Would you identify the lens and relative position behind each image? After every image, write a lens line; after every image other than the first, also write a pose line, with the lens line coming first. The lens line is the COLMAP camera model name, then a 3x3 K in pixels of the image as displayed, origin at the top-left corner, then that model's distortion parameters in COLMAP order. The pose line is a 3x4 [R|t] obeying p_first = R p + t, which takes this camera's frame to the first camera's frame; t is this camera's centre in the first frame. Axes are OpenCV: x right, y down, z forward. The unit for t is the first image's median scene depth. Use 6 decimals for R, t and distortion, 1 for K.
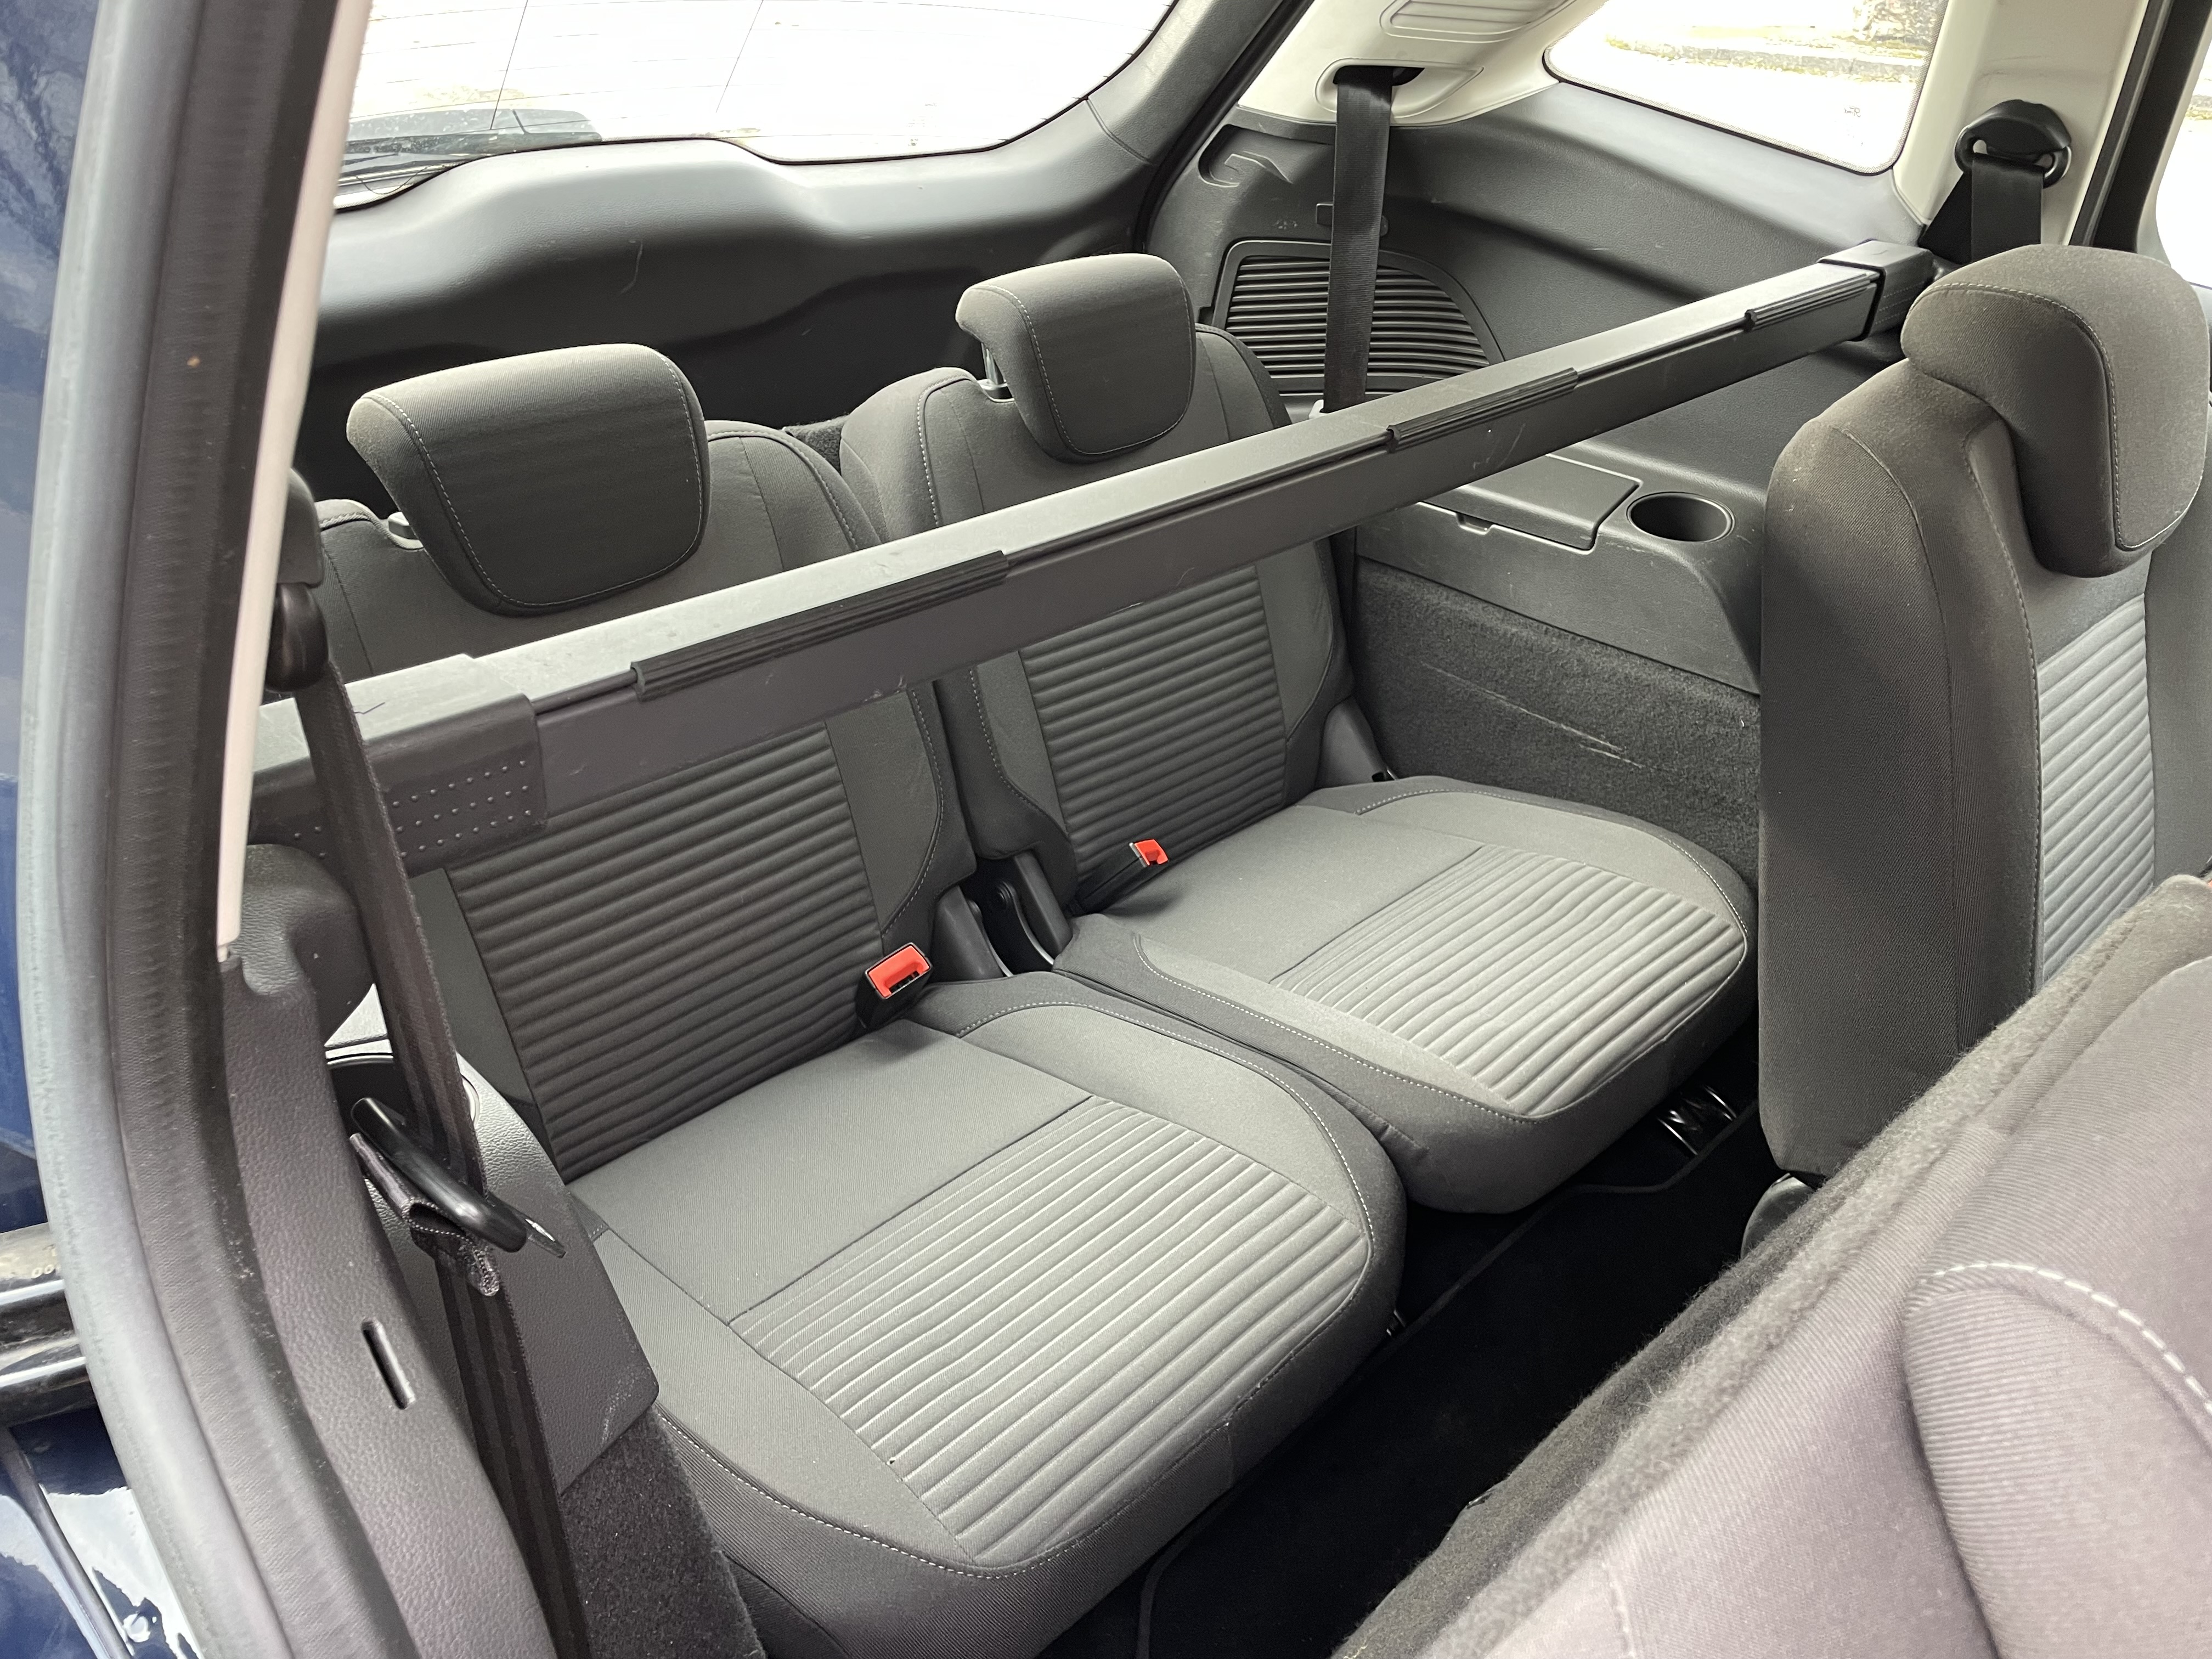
lens RADIAL K [[1692.5, 0, 1123.1], [0, 1692.5, 836.1], [0, 0, 1]] dist [0.059059, -0.066206]
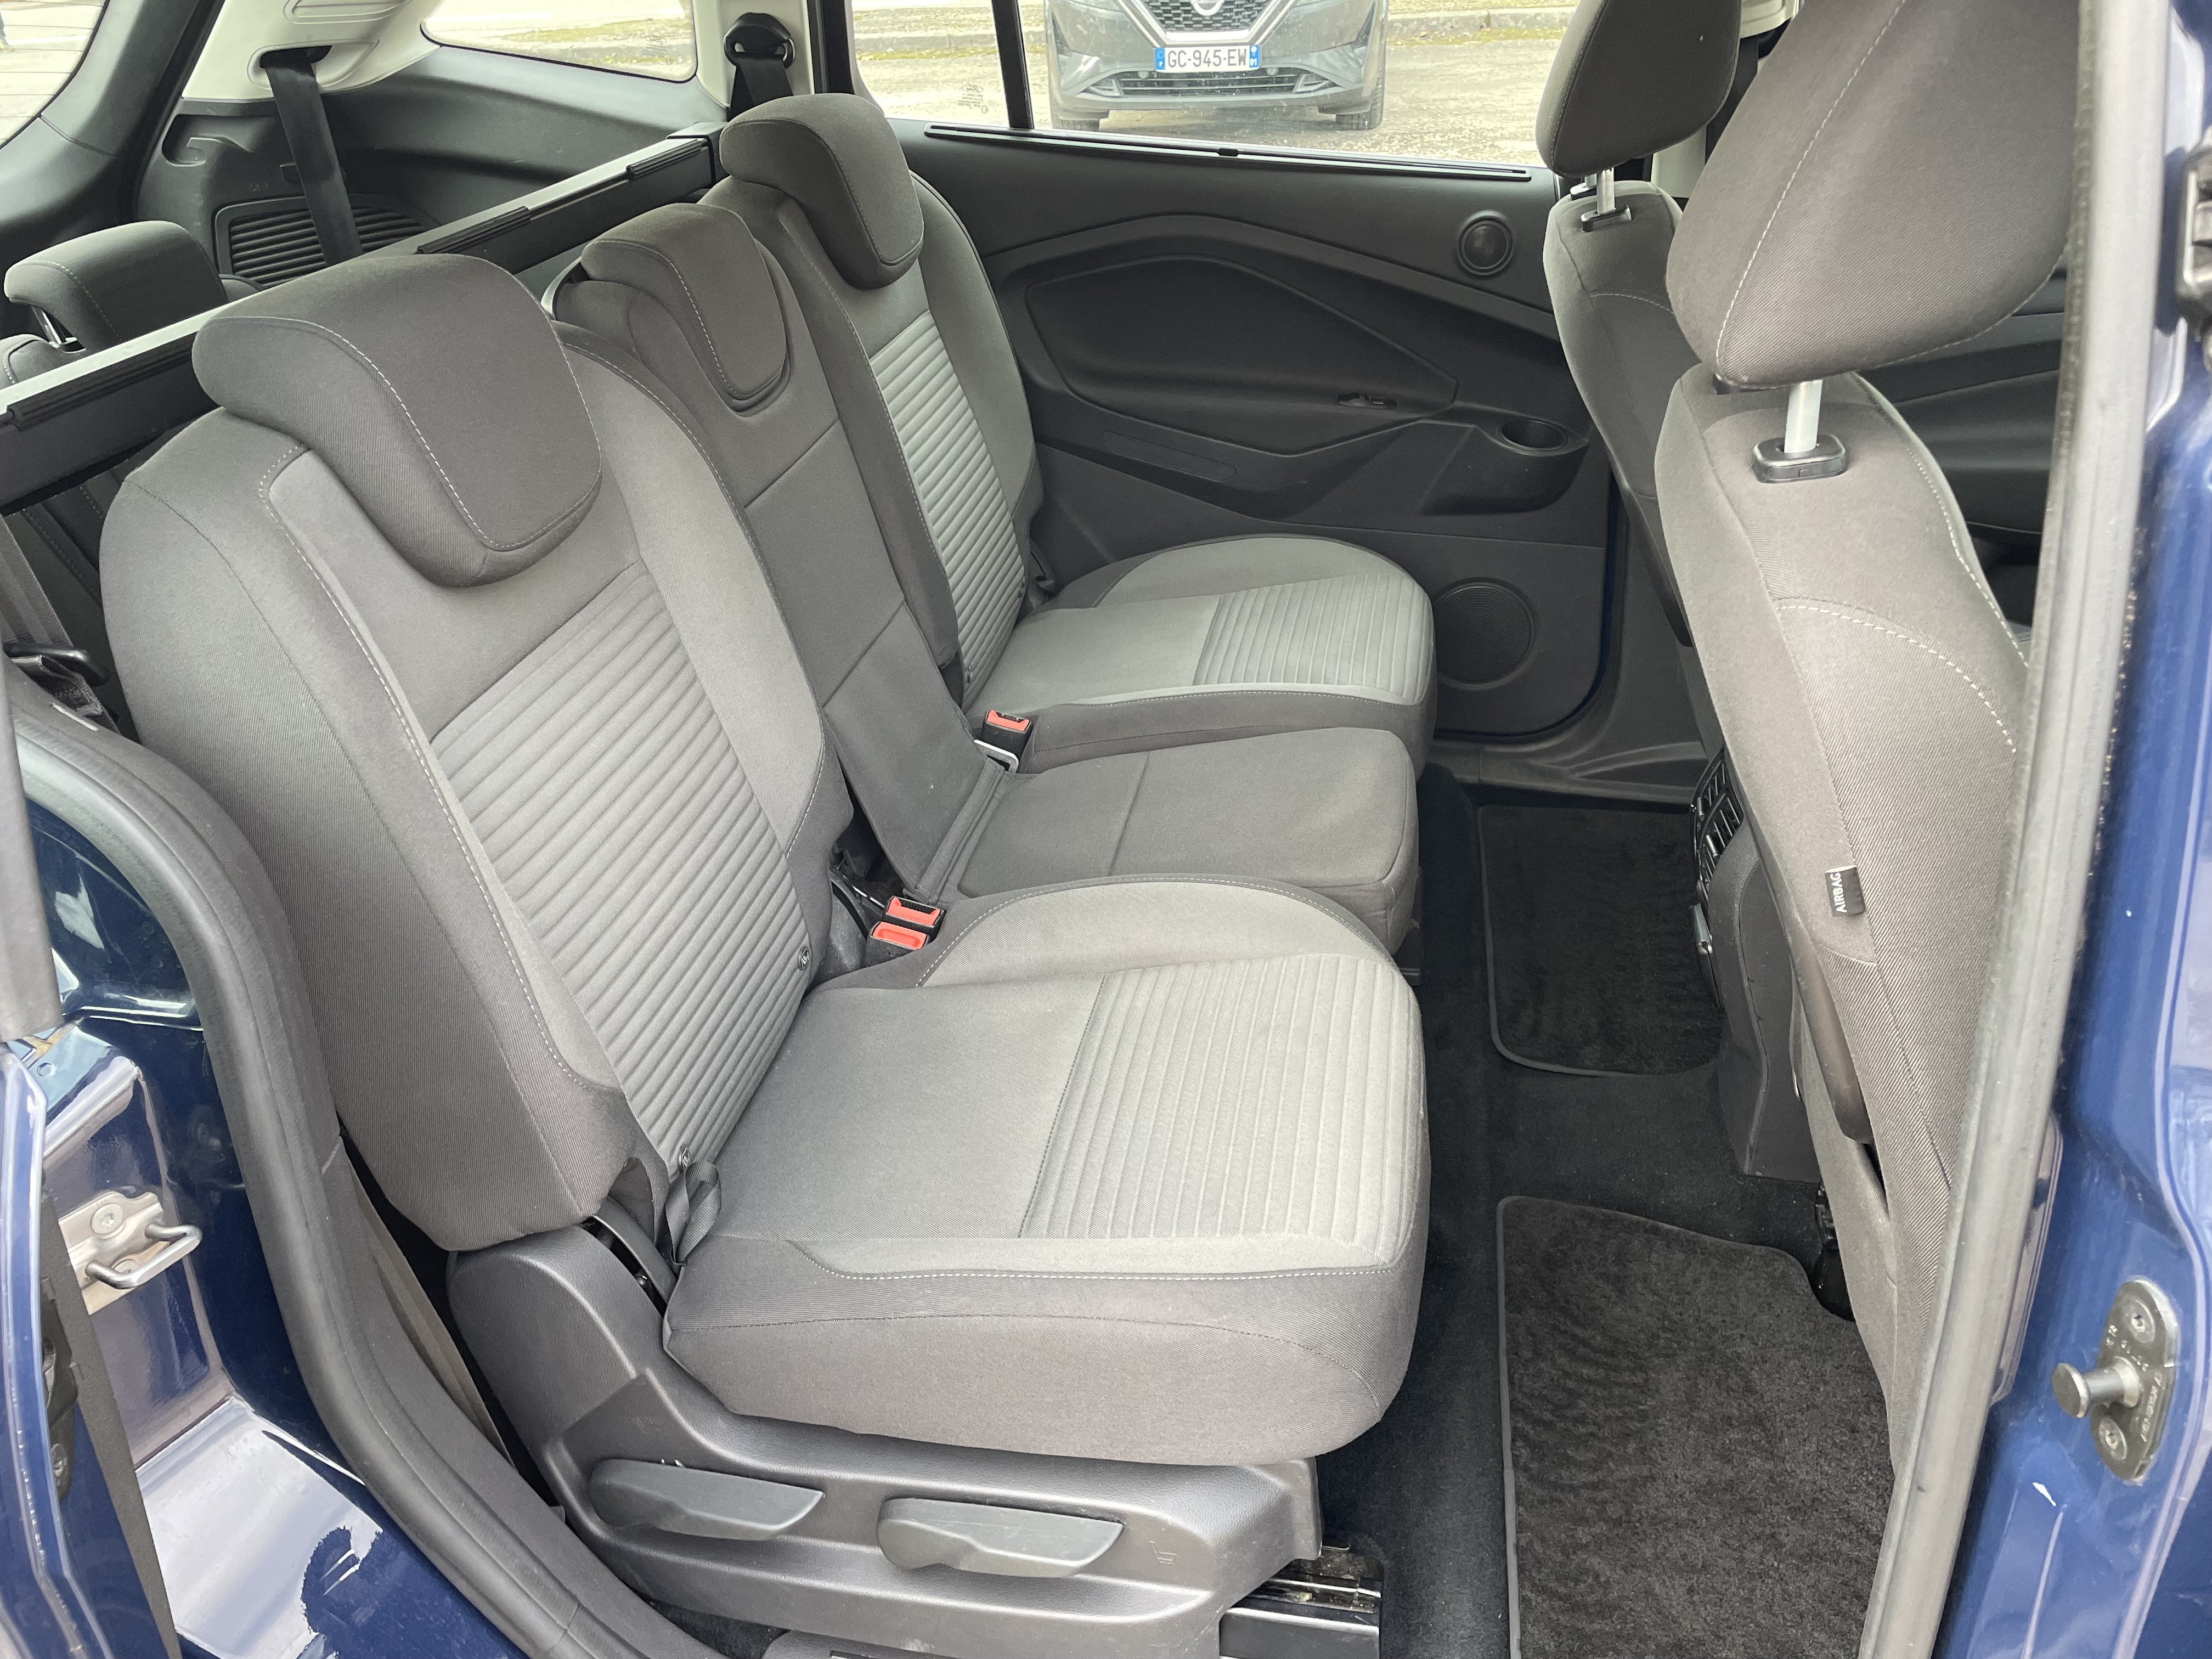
lens RADIAL K [[1692.5, 0, 1111.4], [0, 1692.5, 825.1], [0, 0, 1]] dist [0.059059, -0.066206]
pose [[0.827172, -0.330618, 0.454399, -0.117472], [0.335544, 0.939226, 0.072564, 0.203134], [-0.450774, 0.092448, 0.887838, -0.354747]]
